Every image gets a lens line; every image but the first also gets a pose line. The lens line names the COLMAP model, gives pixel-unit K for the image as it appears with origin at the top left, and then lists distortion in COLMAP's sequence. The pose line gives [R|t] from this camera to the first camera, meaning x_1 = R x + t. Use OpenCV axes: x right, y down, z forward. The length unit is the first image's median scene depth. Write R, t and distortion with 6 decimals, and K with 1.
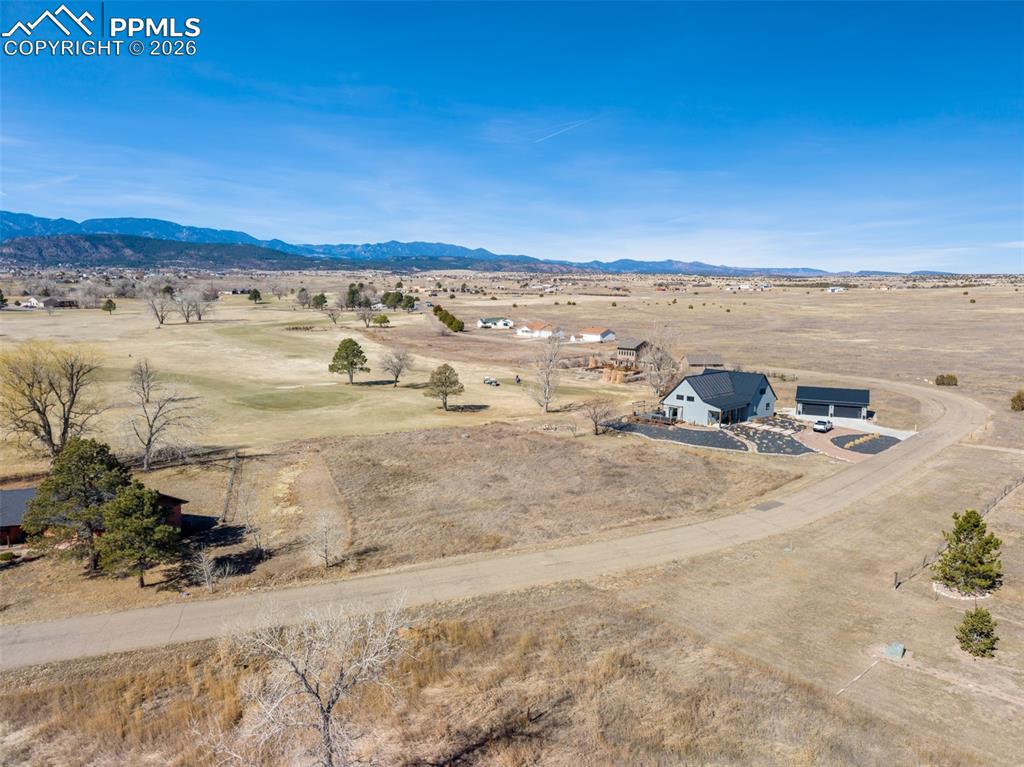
lens RADIAL K [[682.2, 0, 511.7], [0, 682.2, 385.9], [0, 0, 1]] dist [0.036886, -0.040085]
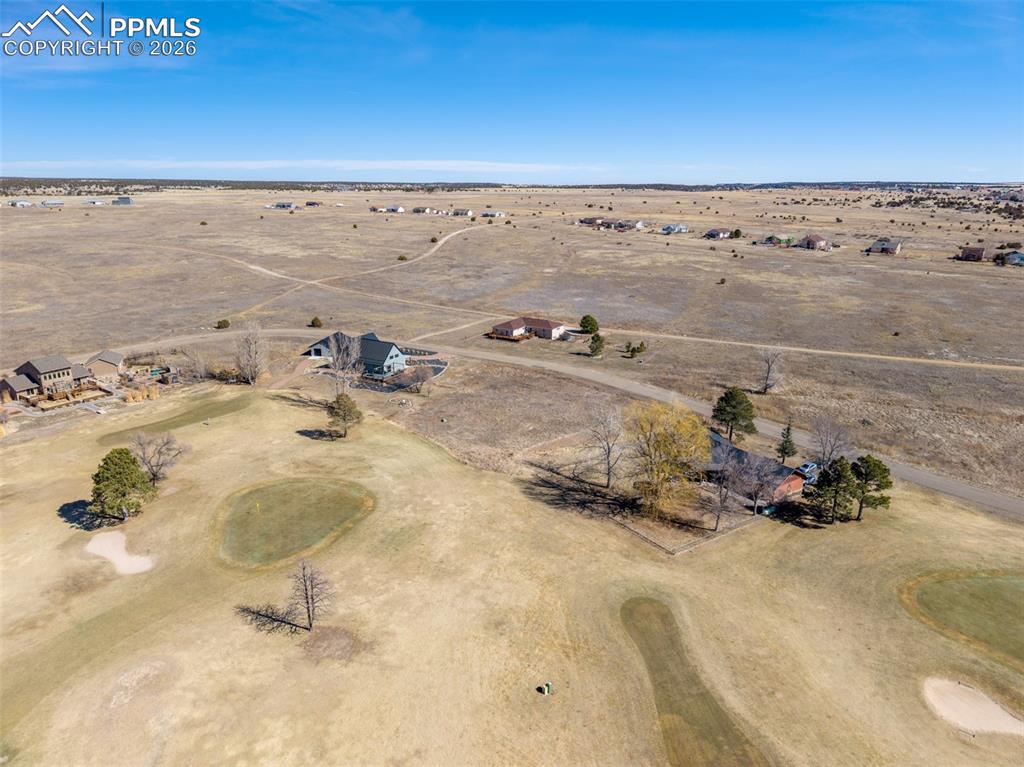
lens RADIAL K [[682.2, 0, 516.8], [0, 682.2, 385.0], [0, 0, 1]] dist [0.036886, -0.040085]
pose [[-0.300194, -0.274829, 0.913429, -0.645402], [0.130610, 0.936733, 0.324765, -0.199001], [-0.944894, 0.216795, -0.245306, 0.582200]]
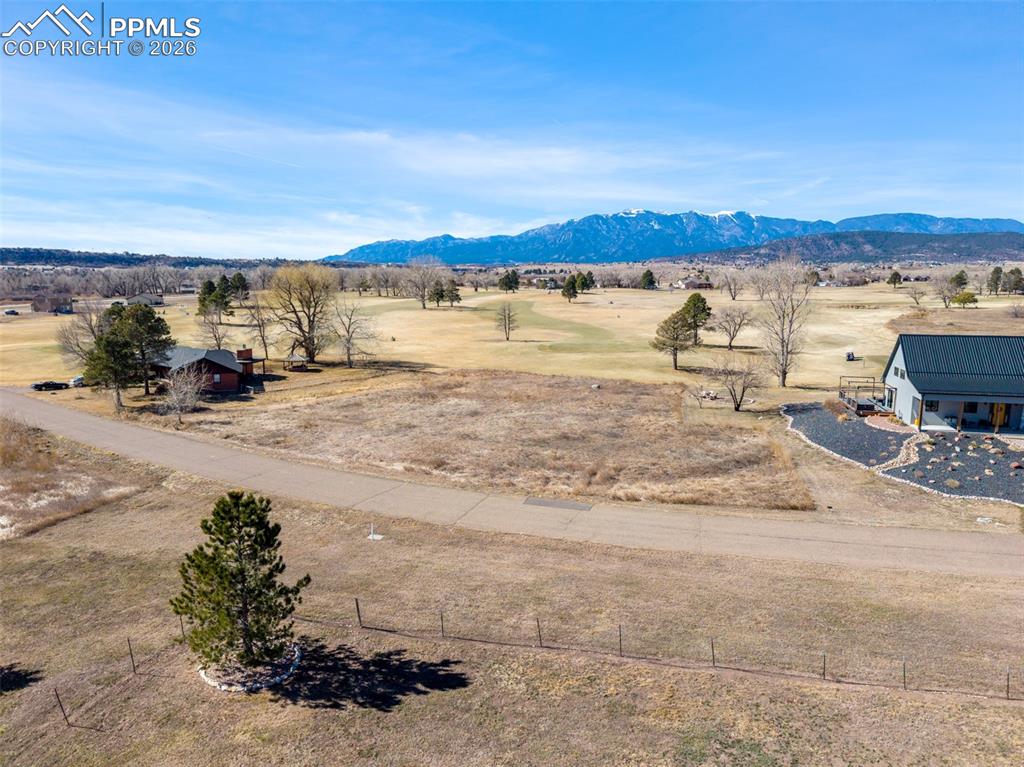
lens RADIAL K [[682.2, 0, 508.3], [0, 682.2, 385.0], [0, 0, 1]] dist [0.036886, -0.040085]
pose [[0.549689, 0.119181, -0.826824, 0.279370], [-0.116028, 0.991069, 0.065717, 0.014560], [0.827272, 0.059811, 0.558608, 0.219034]]
